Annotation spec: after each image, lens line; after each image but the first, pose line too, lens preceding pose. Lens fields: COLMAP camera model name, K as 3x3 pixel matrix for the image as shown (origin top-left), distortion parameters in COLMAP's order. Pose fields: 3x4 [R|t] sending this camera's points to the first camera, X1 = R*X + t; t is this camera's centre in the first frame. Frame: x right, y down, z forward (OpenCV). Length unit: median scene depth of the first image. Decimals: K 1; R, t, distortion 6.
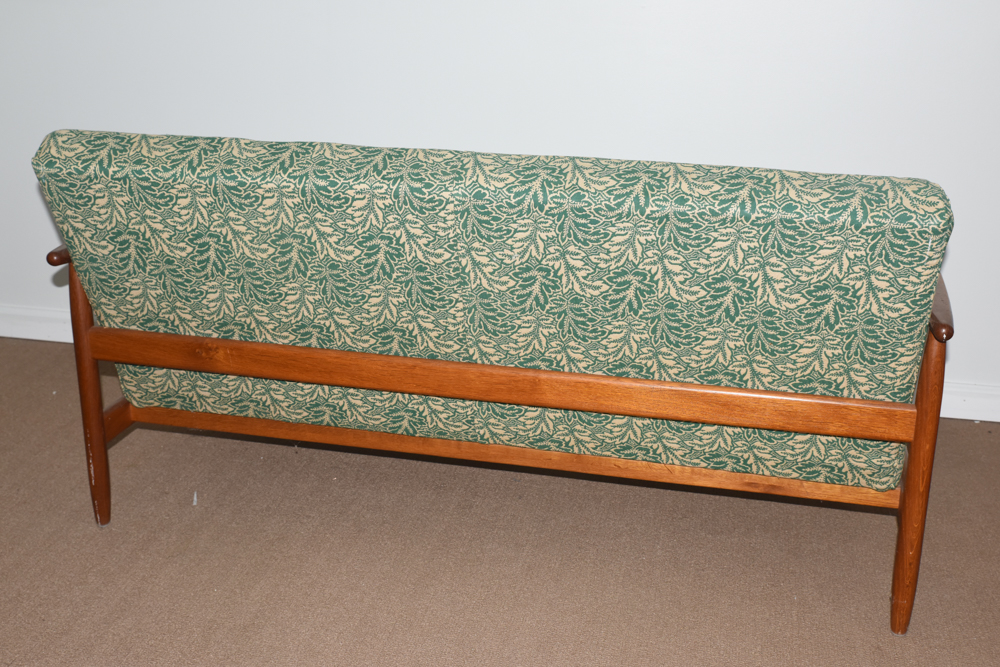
lens RADIAL K [[1256.6, 0, 495.9], [0, 1256.6, 332.7], [0, 0, 1]] dist [0.047317, 0.000000]
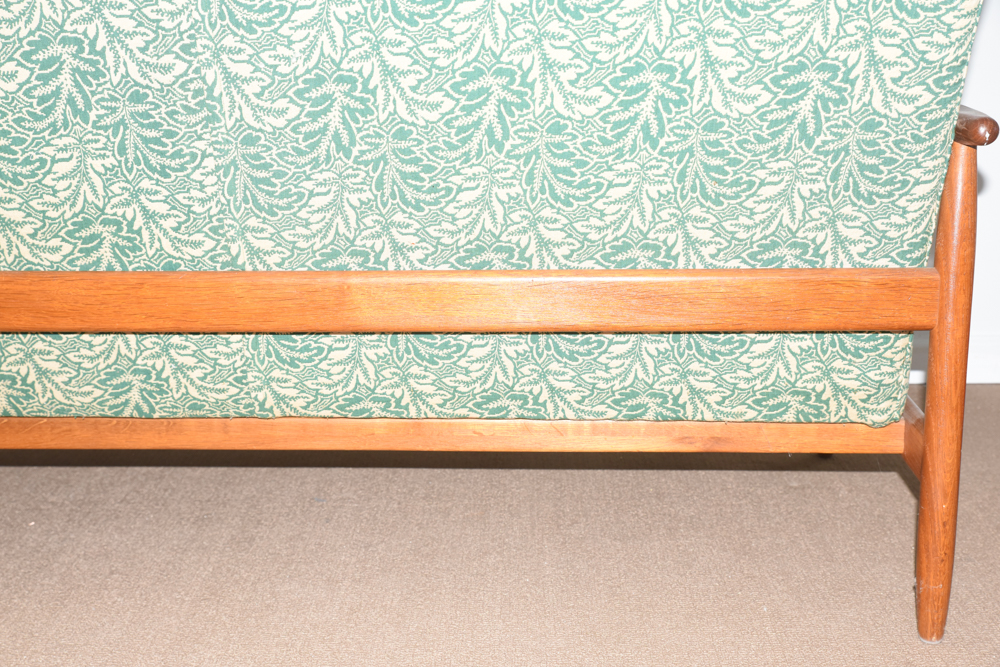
lens RADIAL K [[1311.5, 0, 488.6], [0, 1311.5, 378.5], [0, 0, 1]] dist [0.069189, 0.000000]
pose [[0.983361, -0.067090, 0.168818, -0.010527], [0.081787, 0.993299, -0.081662, 0.145012], [-0.162208, 0.094111, 0.982259, 0.365914]]
